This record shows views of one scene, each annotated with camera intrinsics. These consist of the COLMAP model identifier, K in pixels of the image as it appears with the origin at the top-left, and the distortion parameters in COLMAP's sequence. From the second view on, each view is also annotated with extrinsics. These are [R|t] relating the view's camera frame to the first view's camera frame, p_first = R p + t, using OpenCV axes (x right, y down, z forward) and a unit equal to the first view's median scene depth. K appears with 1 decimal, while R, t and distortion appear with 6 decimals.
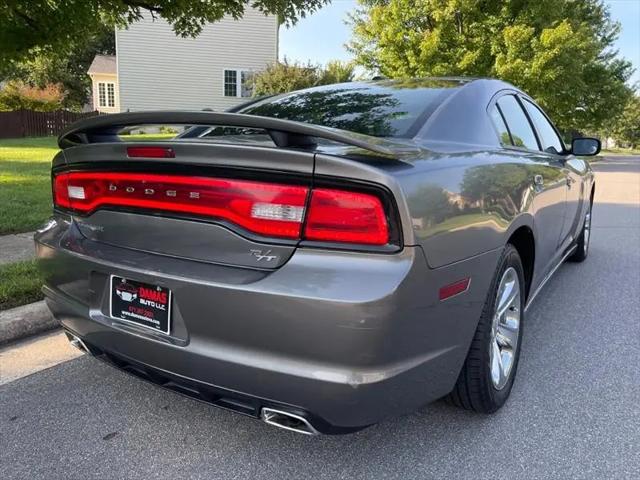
lens RADIAL K [[482.9, 0, 321.2], [0, 482.9, 235.0], [0, 0, 1]] dist [0.076845, -0.114088]
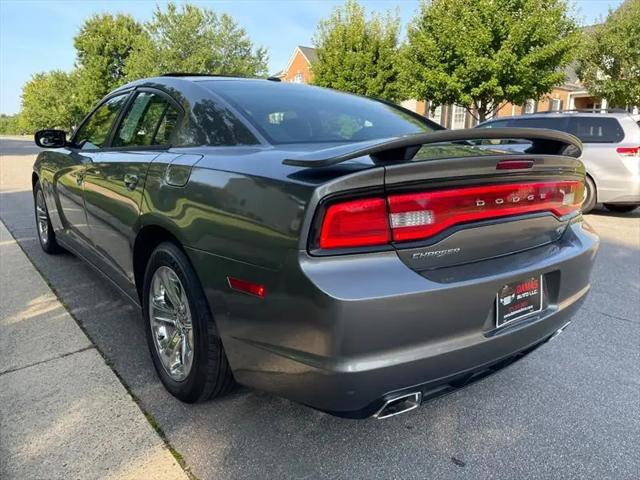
lens RADIAL K [[482.9, 0, 316.2], [0, 482.9, 244.4], [0, 0, 1]] dist [0.076845, -0.114088]
pose [[0.321072, -0.202610, 0.925128, -0.639616], [0.148911, 0.975497, 0.161960, -0.097966], [-0.935274, 0.085761, 0.343376, 0.432869]]
